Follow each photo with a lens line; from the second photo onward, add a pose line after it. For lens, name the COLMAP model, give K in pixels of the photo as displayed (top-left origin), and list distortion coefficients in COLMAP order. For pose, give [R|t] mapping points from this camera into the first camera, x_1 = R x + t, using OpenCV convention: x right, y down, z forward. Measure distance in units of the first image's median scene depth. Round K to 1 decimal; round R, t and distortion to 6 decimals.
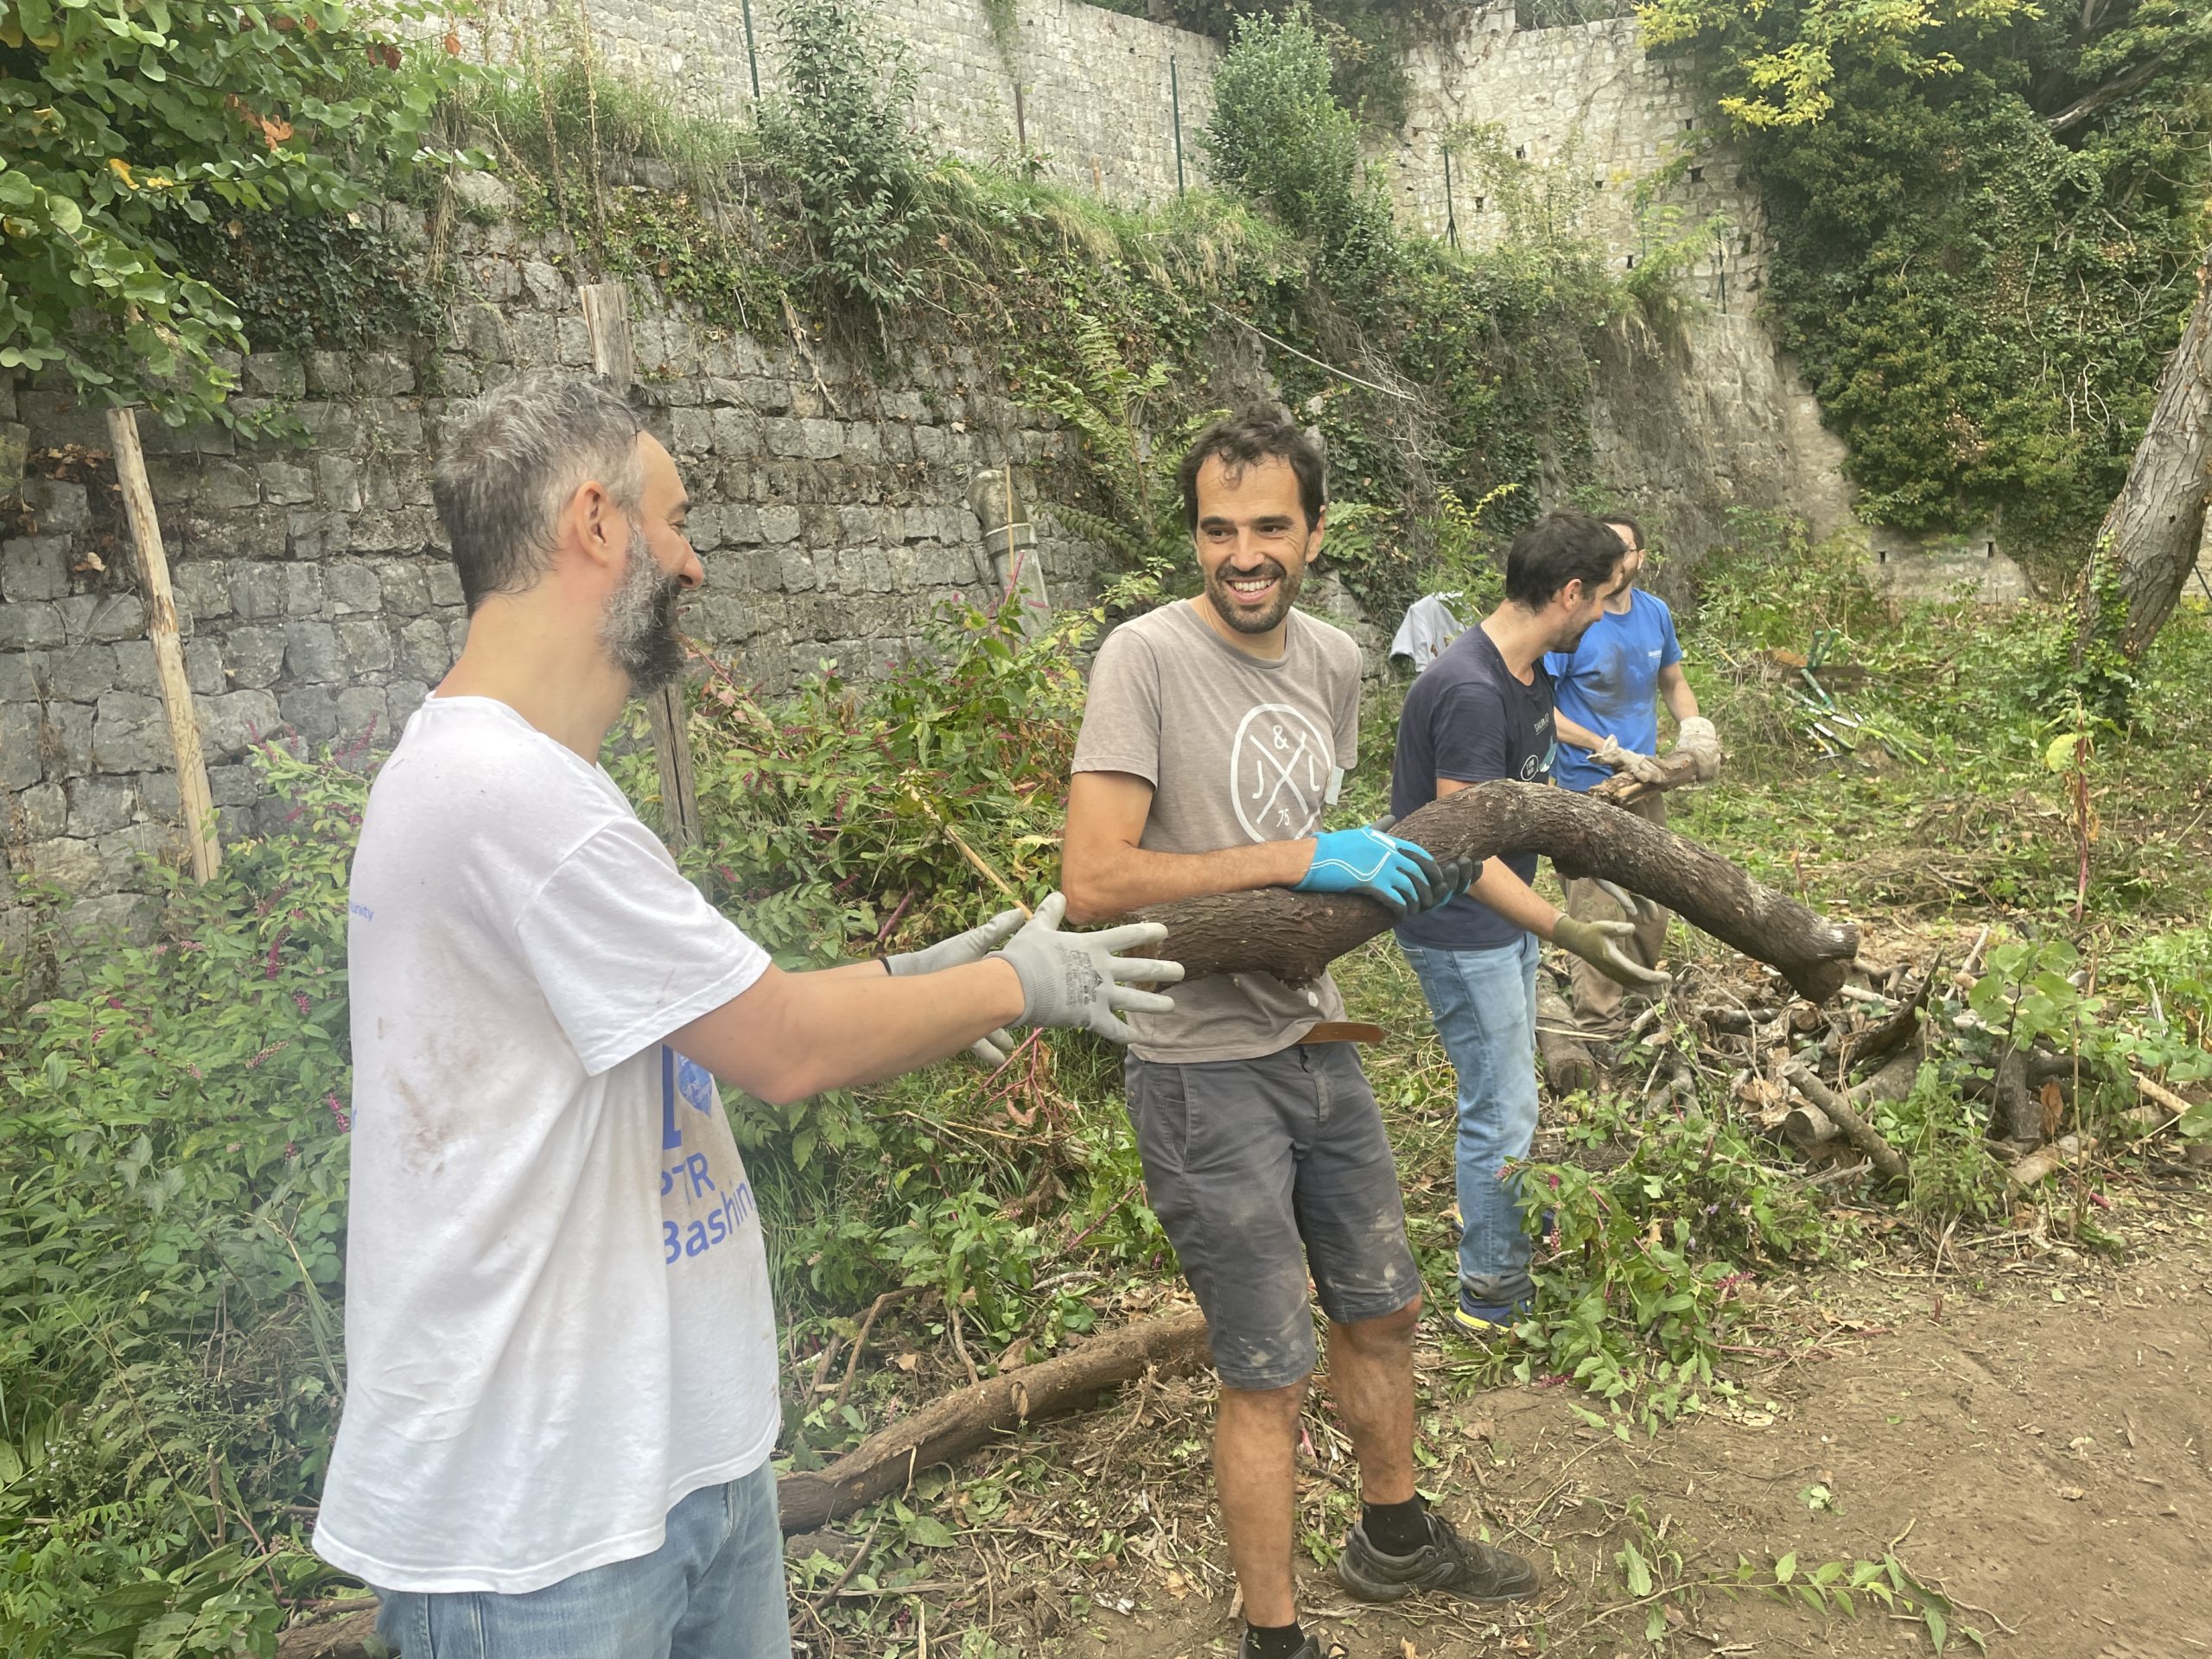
lens RADIAL K [[1654.1, 0, 1107.3], [0, 1654.1, 829.2], [0, 0, 1]] dist [-0.002517, -0.030951]
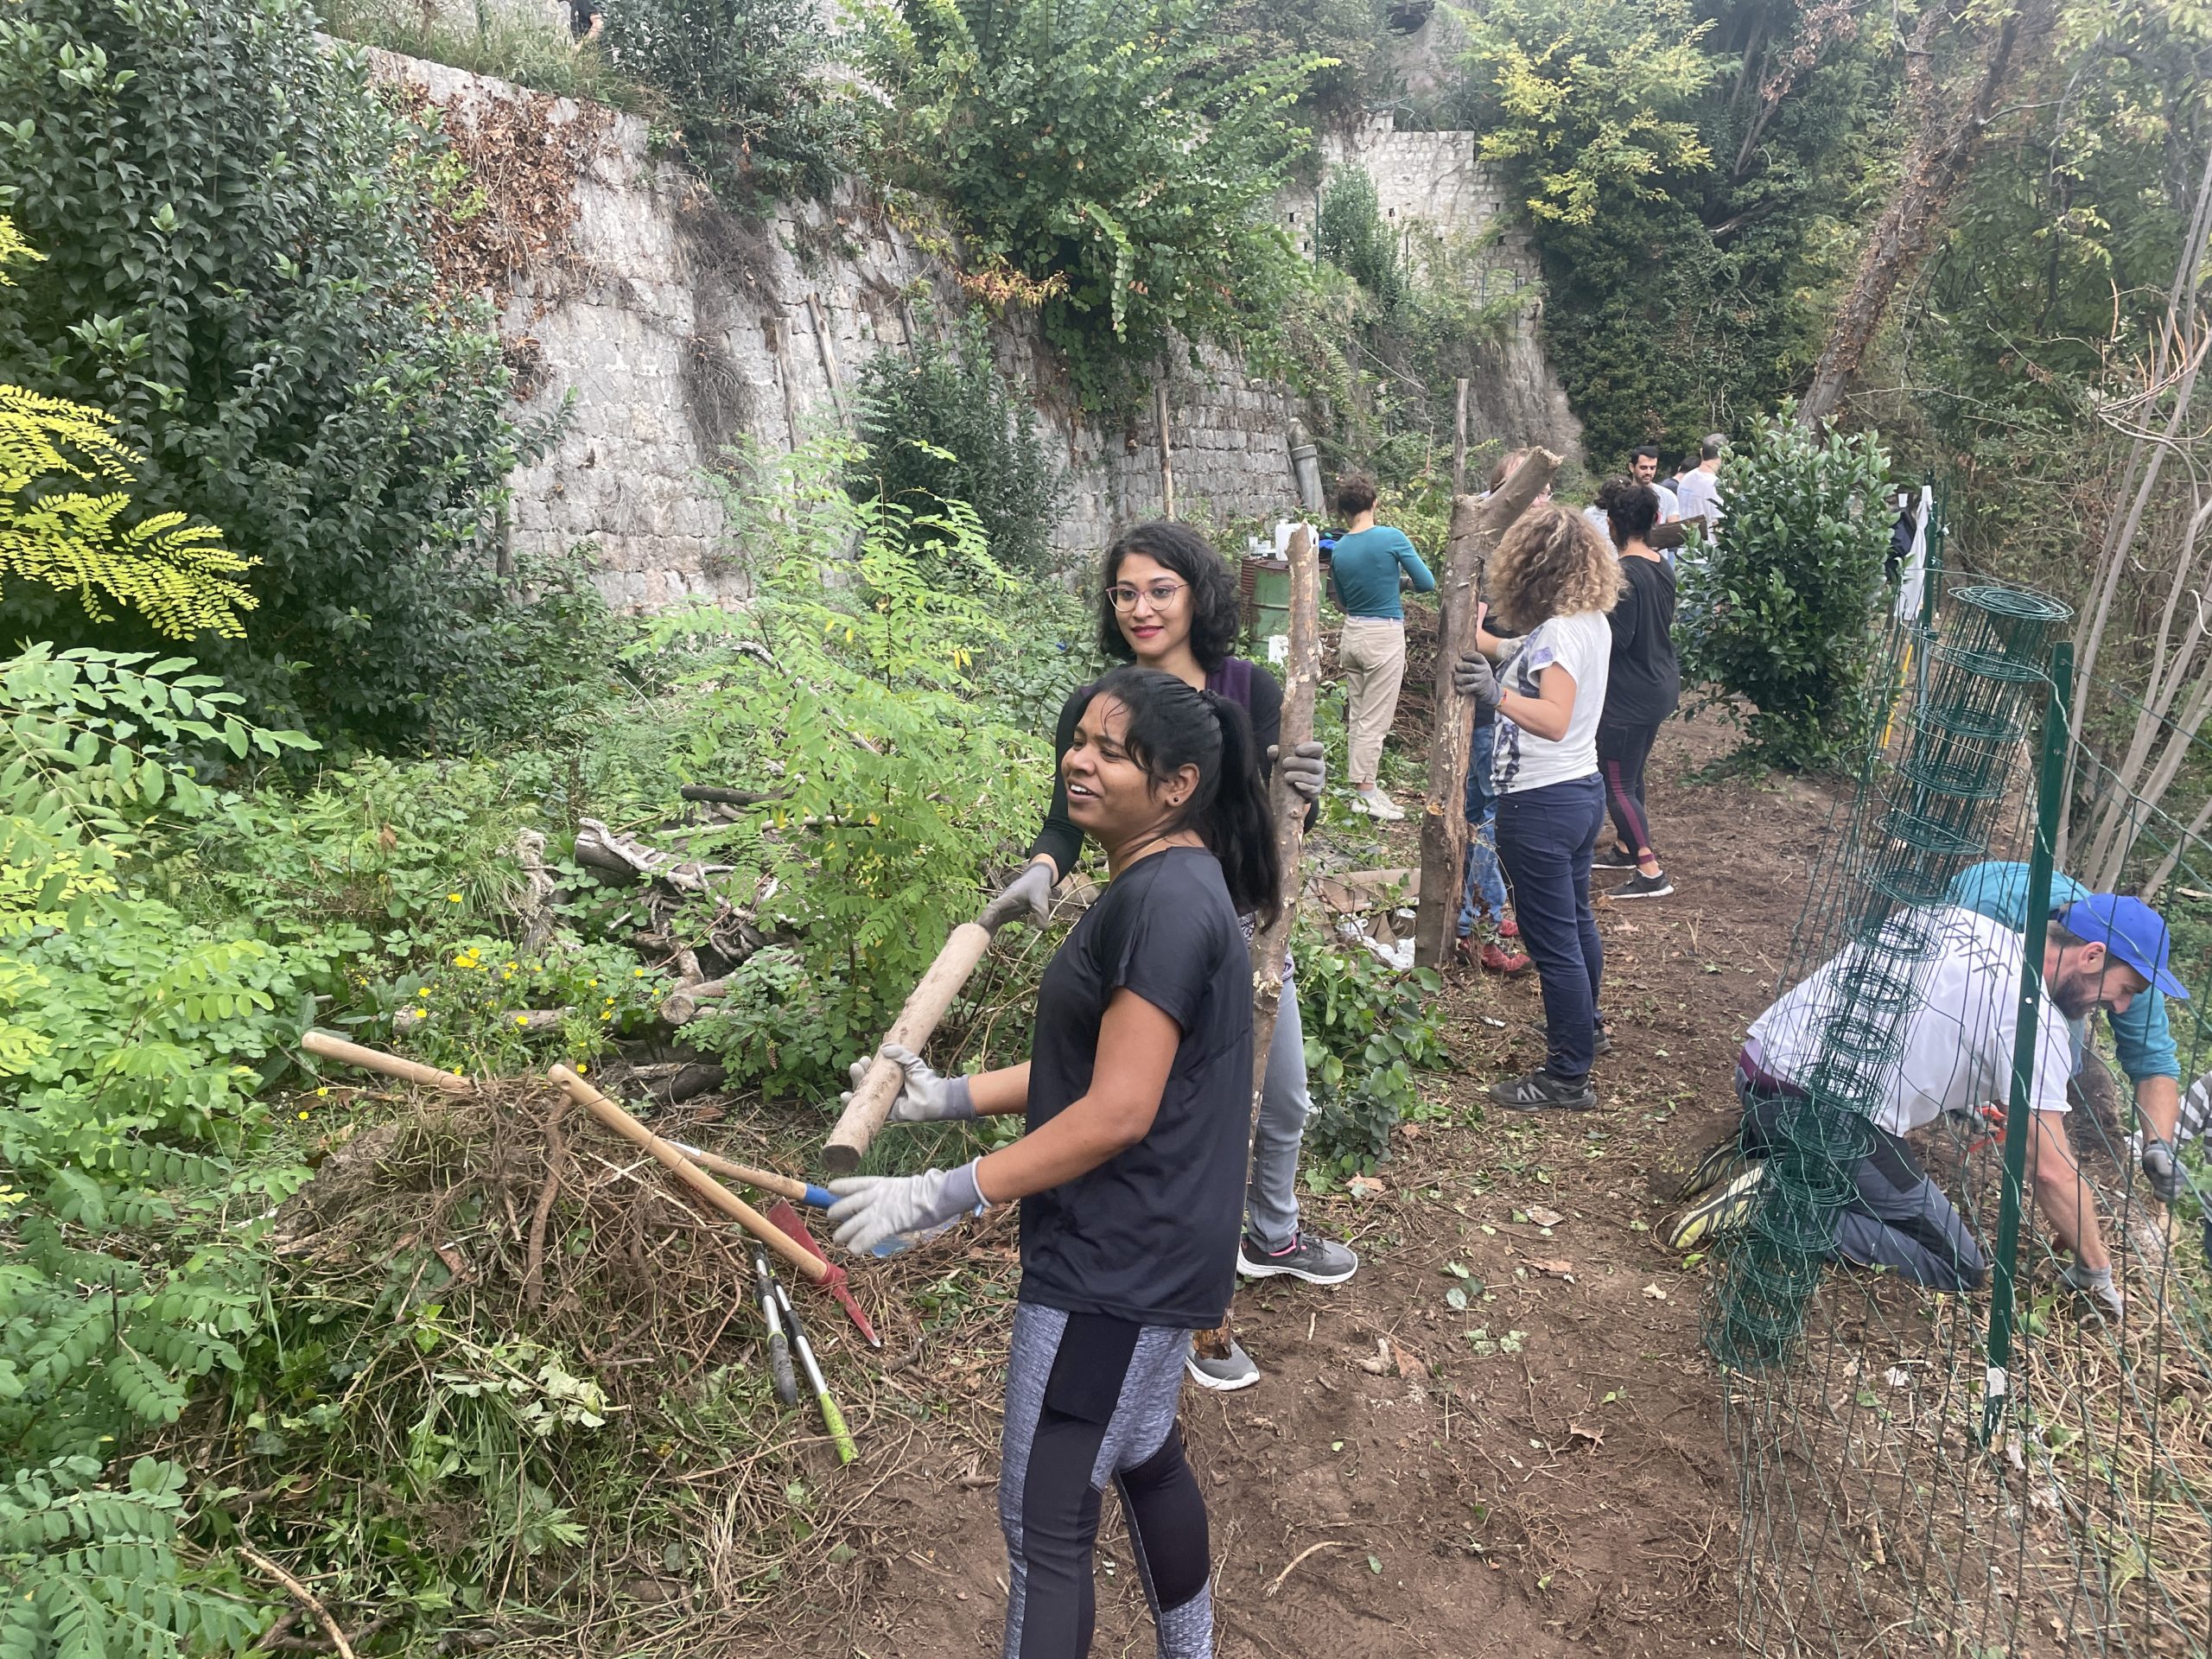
lens RADIAL K [[1654.1, 0, 1101.1], [0, 1654.1, 829.4], [0, 0, 1]] dist [-0.002517, -0.030951]
pose [[0.972540, 0.016354, 0.232159, -0.379186], [-0.027533, 0.998608, 0.044994, 0.100985], [-0.231100, -0.050151, 0.971637, -0.472510]]
